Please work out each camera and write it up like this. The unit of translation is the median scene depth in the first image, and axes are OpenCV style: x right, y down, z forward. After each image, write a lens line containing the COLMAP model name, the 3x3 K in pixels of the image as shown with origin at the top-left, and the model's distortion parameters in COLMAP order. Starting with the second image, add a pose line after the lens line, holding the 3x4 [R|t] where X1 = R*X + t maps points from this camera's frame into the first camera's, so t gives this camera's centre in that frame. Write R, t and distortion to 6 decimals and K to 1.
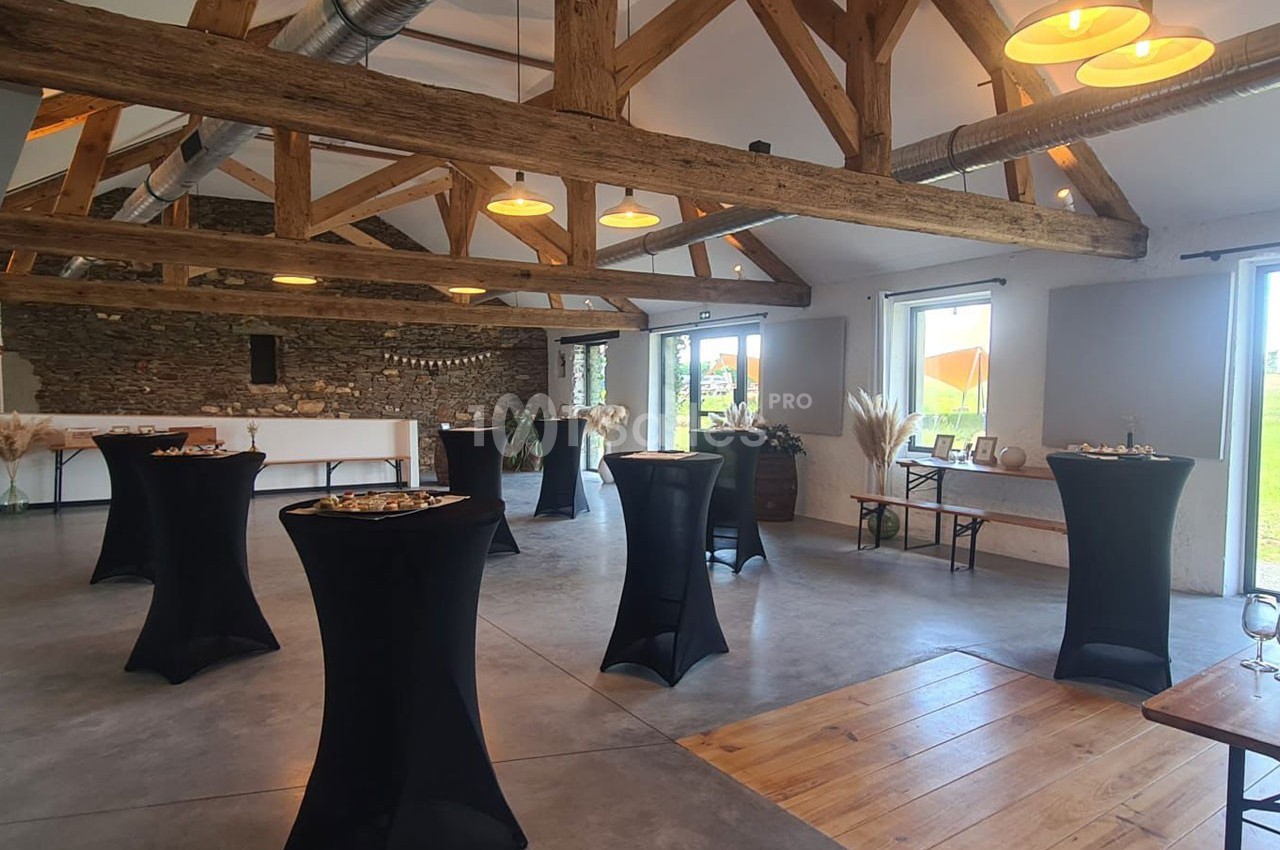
lens RADIAL K [[740.8, 0, 617.7], [0, 740.8, 425.3], [0, 0, 1]] dist [-0.003129, -0.000211]
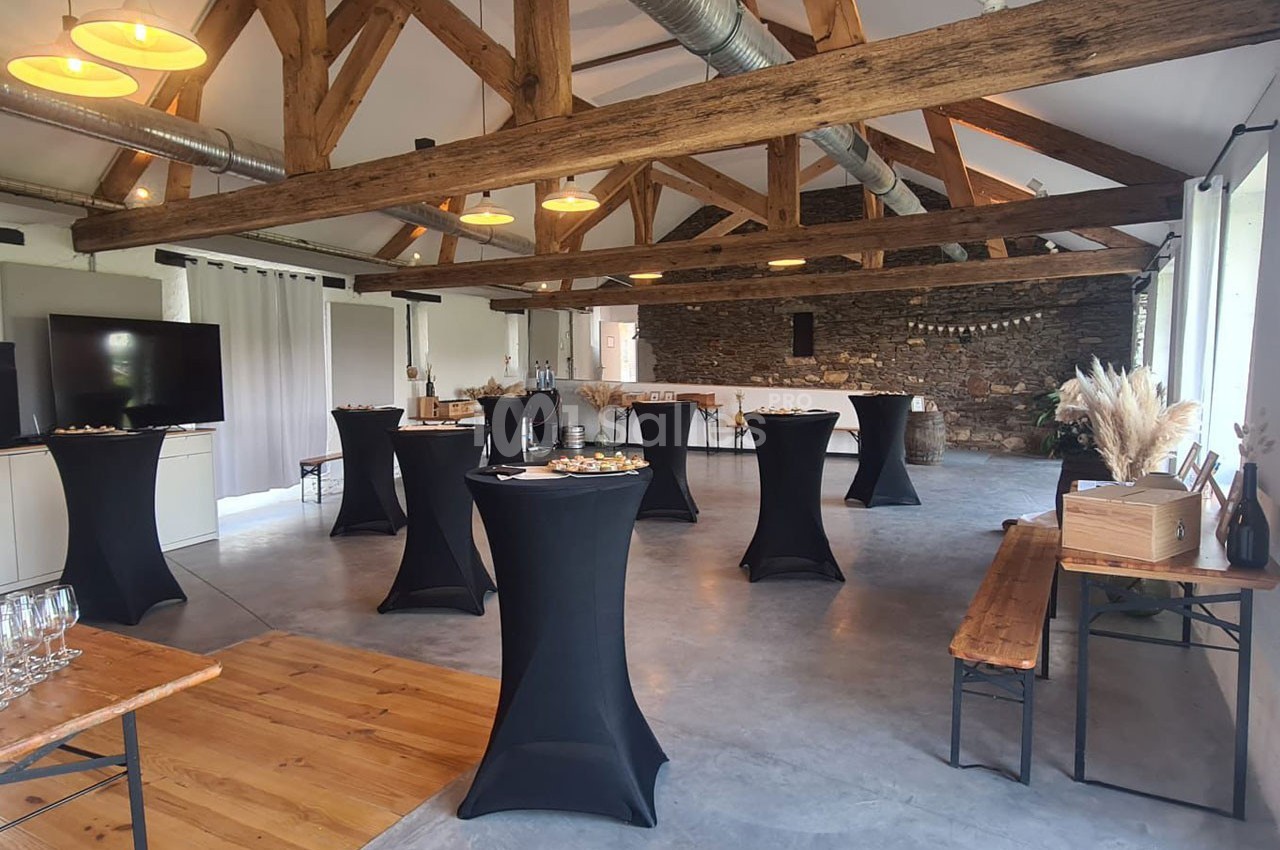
lens RADIAL K [[740.8, 0, 617.7], [0, 740.8, 425.3], [0, 0, 1]] dist [-0.003129, -0.000211]
pose [[0.503592, 0.060940, -0.861790, 0.350036], [-0.021783, 0.998088, 0.057850, -0.010773], [0.863667, -0.010360, 0.503956, 0.192437]]
